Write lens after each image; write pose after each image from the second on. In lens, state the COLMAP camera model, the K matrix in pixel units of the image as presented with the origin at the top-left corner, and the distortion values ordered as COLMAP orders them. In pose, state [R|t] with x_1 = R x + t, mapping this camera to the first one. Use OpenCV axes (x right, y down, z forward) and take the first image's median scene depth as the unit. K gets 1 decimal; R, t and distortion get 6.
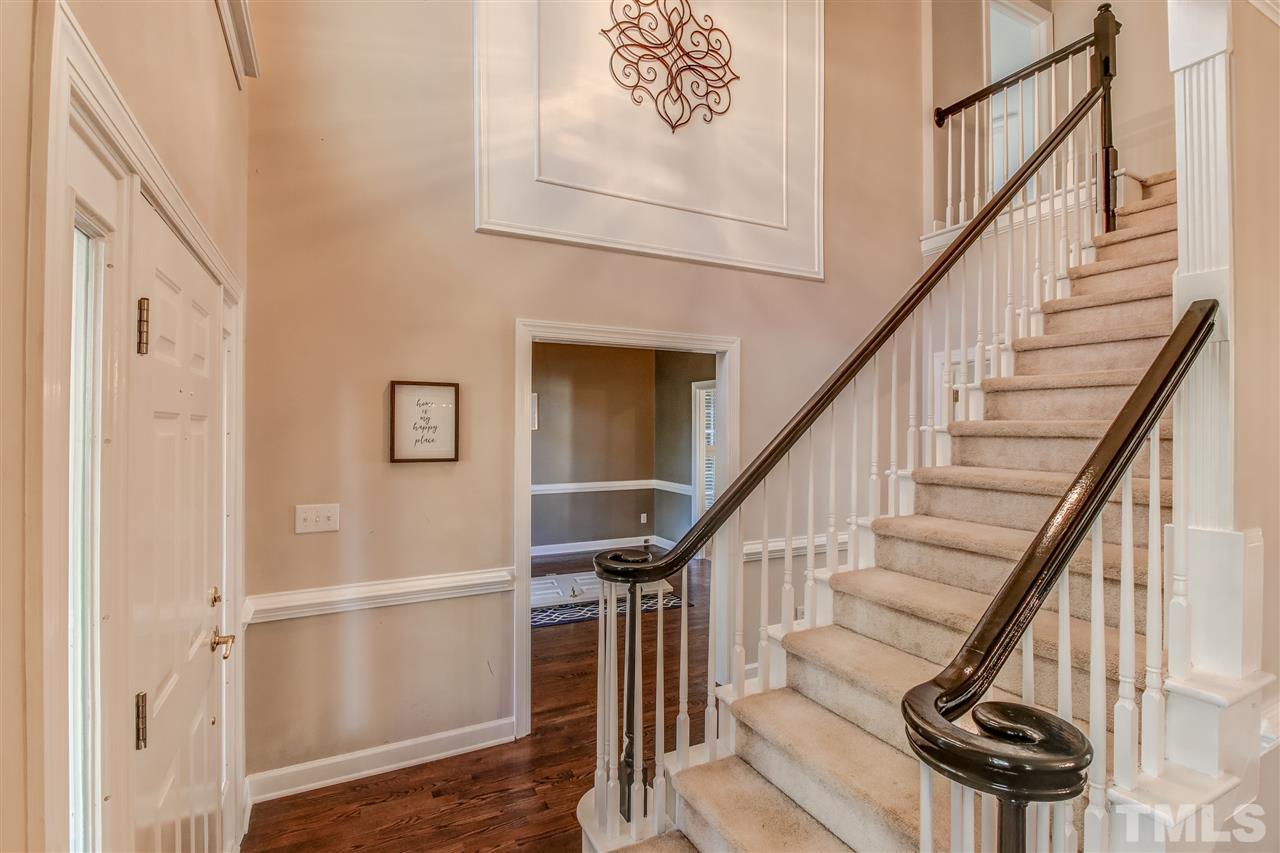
lens RADIAL K [[599.4, 0, 642.6], [0, 599.4, 430.4], [0, 0, 1]] dist [-0.002936, -0.006407]
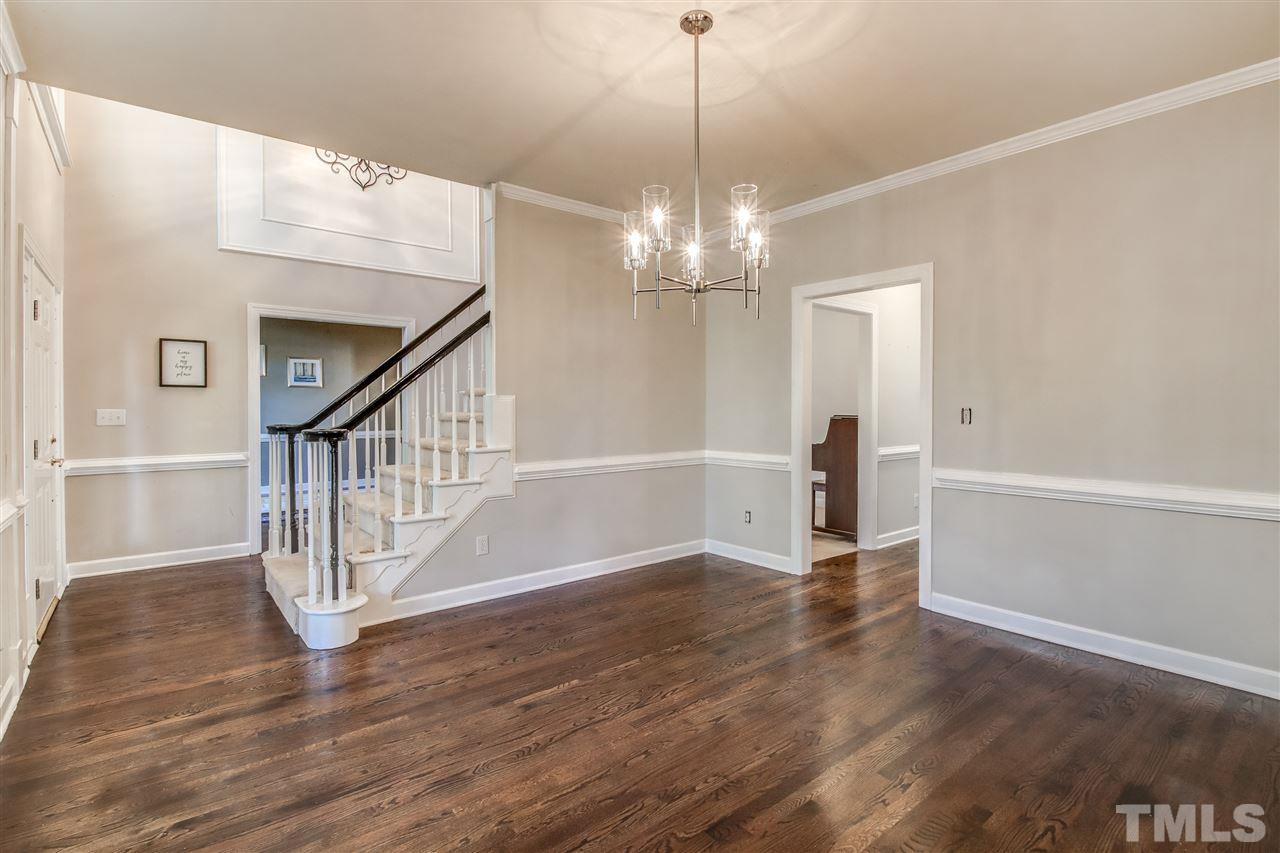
lens RADIAL K [[599.4, 0, 642.2], [0, 599.4, 421.5], [0, 0, 1]] dist [-0.002936, -0.006407]
pose [[0.974435, -0.004805, 0.224617, 0.513104], [0.000027, 0.999774, 0.021271, 0.112605], [-0.224668, -0.020721, 0.974215, -0.927273]]
